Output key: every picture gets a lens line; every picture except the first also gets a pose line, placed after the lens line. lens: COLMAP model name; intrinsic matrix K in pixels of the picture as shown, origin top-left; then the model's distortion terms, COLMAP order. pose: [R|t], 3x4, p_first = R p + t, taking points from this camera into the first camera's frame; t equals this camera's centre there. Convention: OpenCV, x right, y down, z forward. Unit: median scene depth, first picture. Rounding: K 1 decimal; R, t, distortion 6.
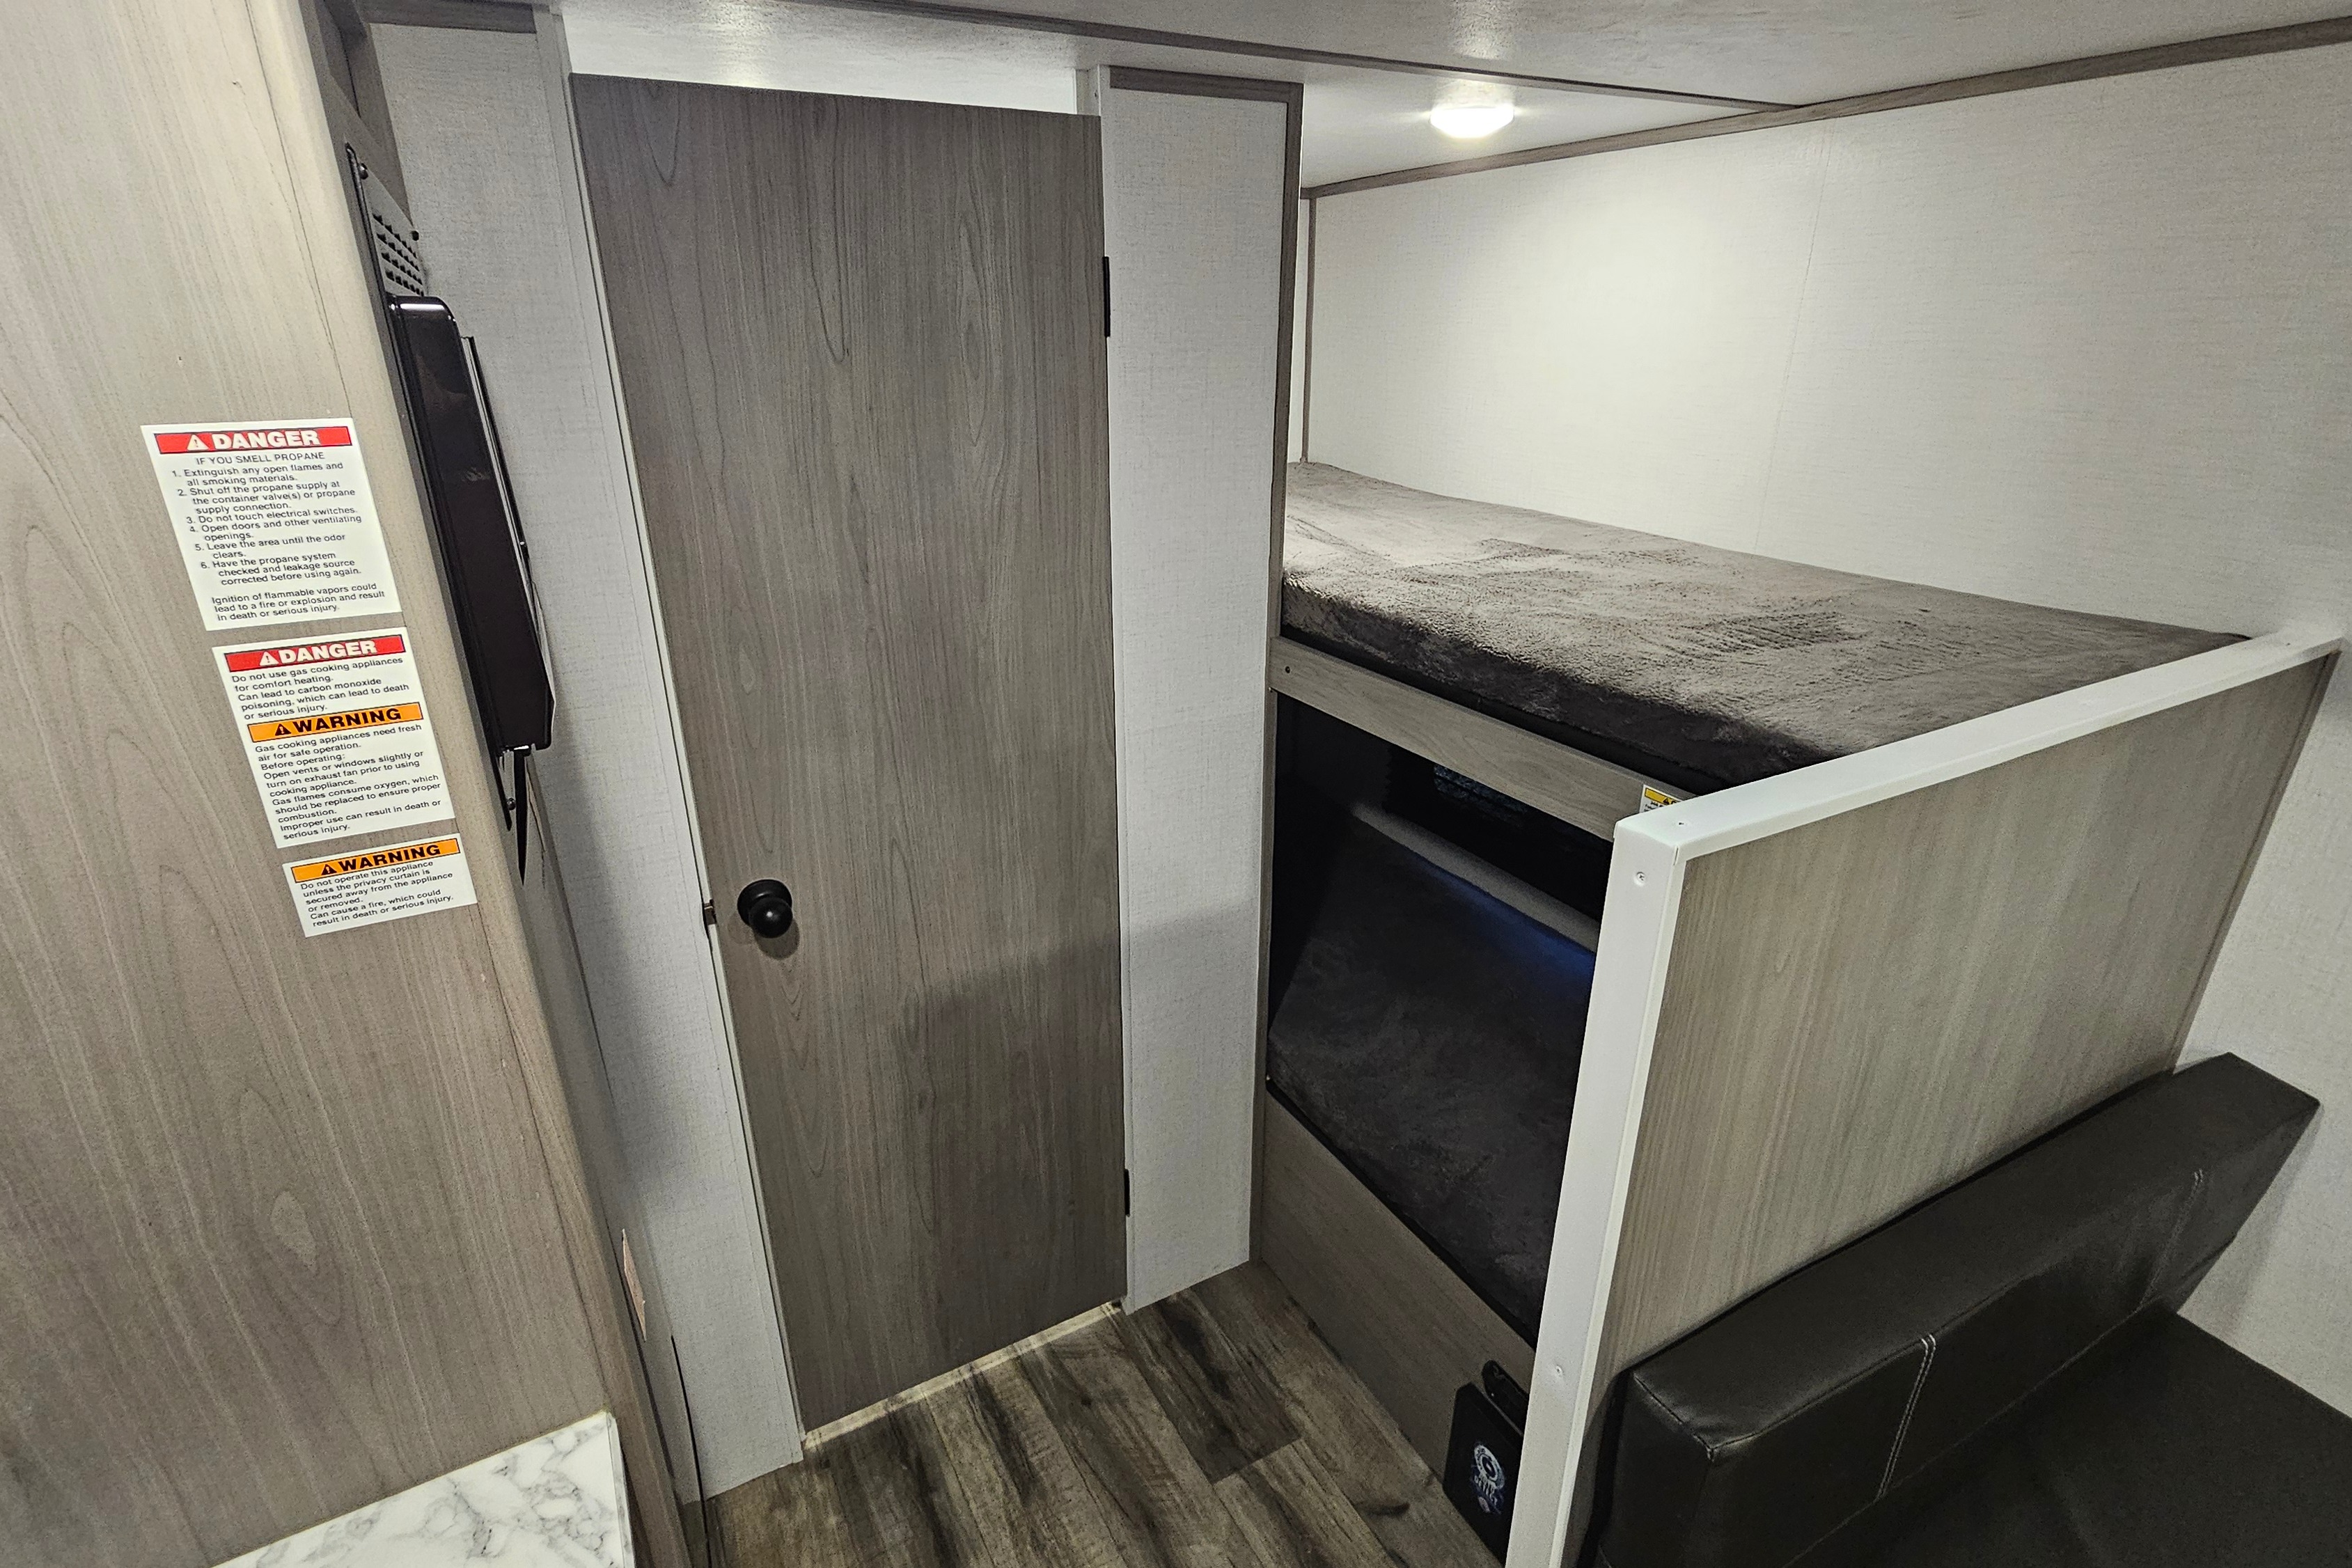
lens RADIAL K [[1140.3, 0, 1159.9], [0, 1140.3, 785.5], [0, 0, 1]] dist [-0.004825, 0.001673]
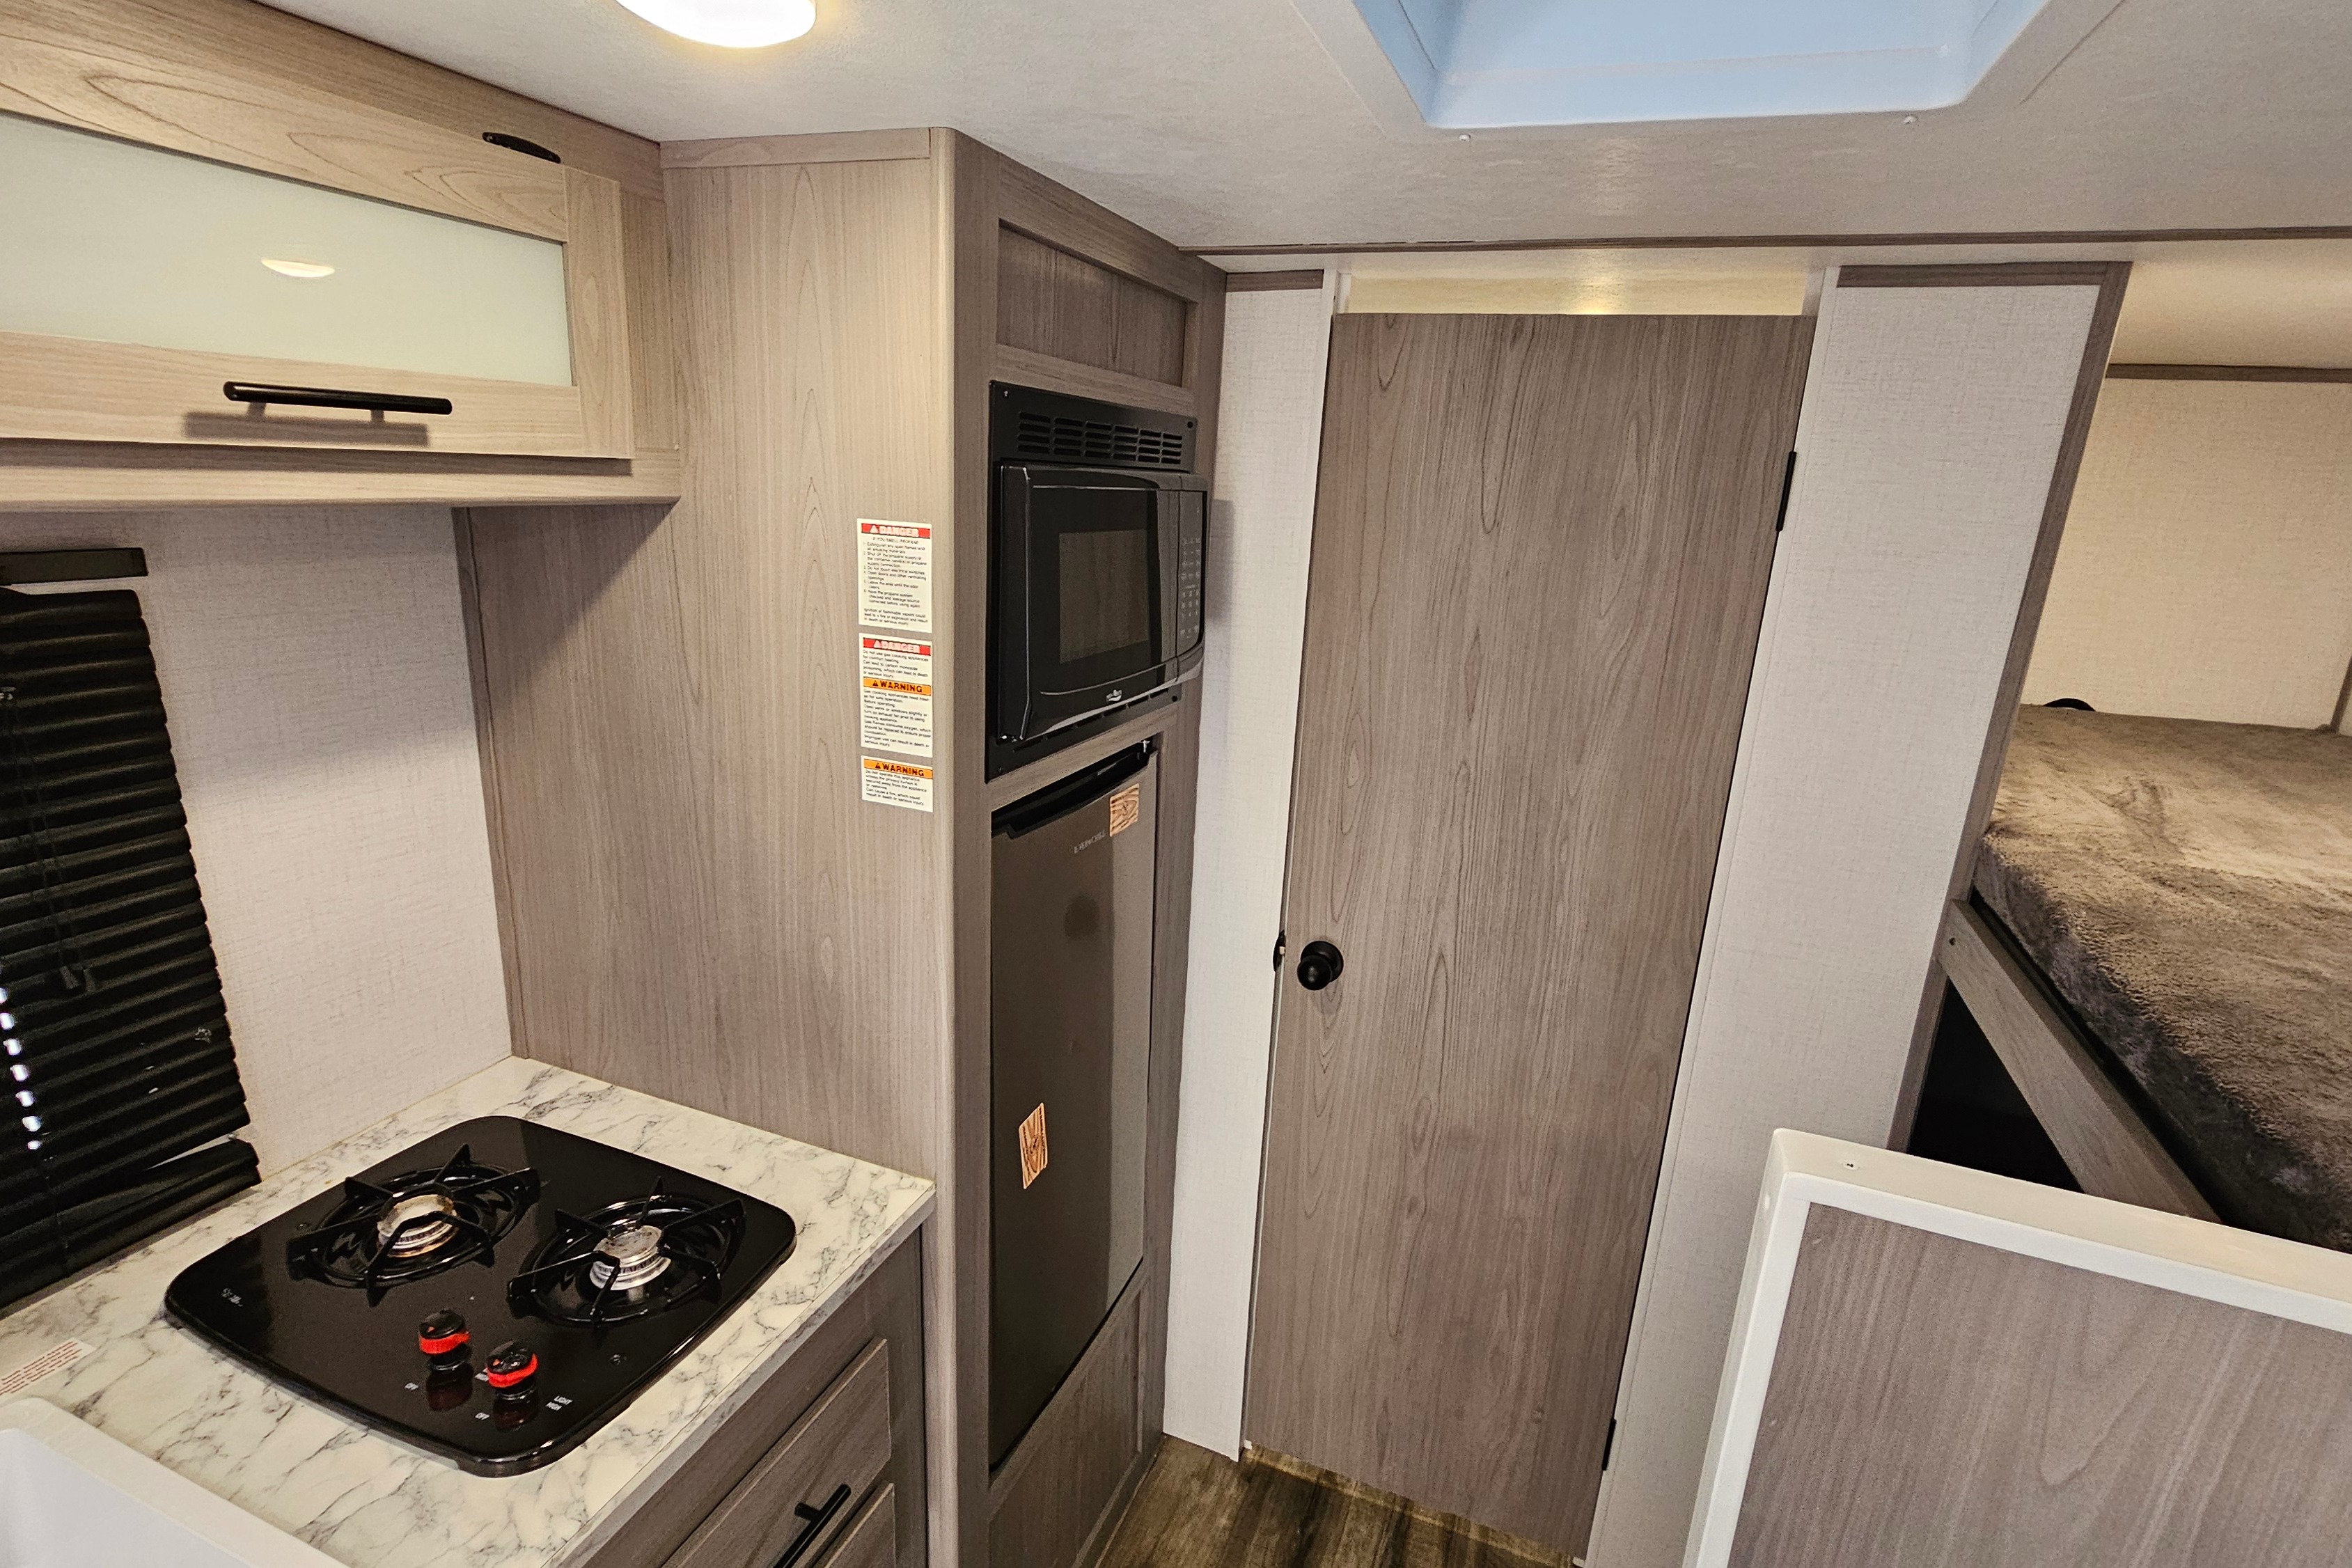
lens RADIAL K [[1140.3, 0, 1183.6], [0, 1140.3, 786.9], [0, 0, 1]] dist [-0.004825, 0.001673]
pose [[0.638654, 0.243912, -0.729813, 0.434301], [-0.340393, 0.940141, 0.016331, -0.042762], [0.690111, 0.237993, 0.683451, 0.059839]]
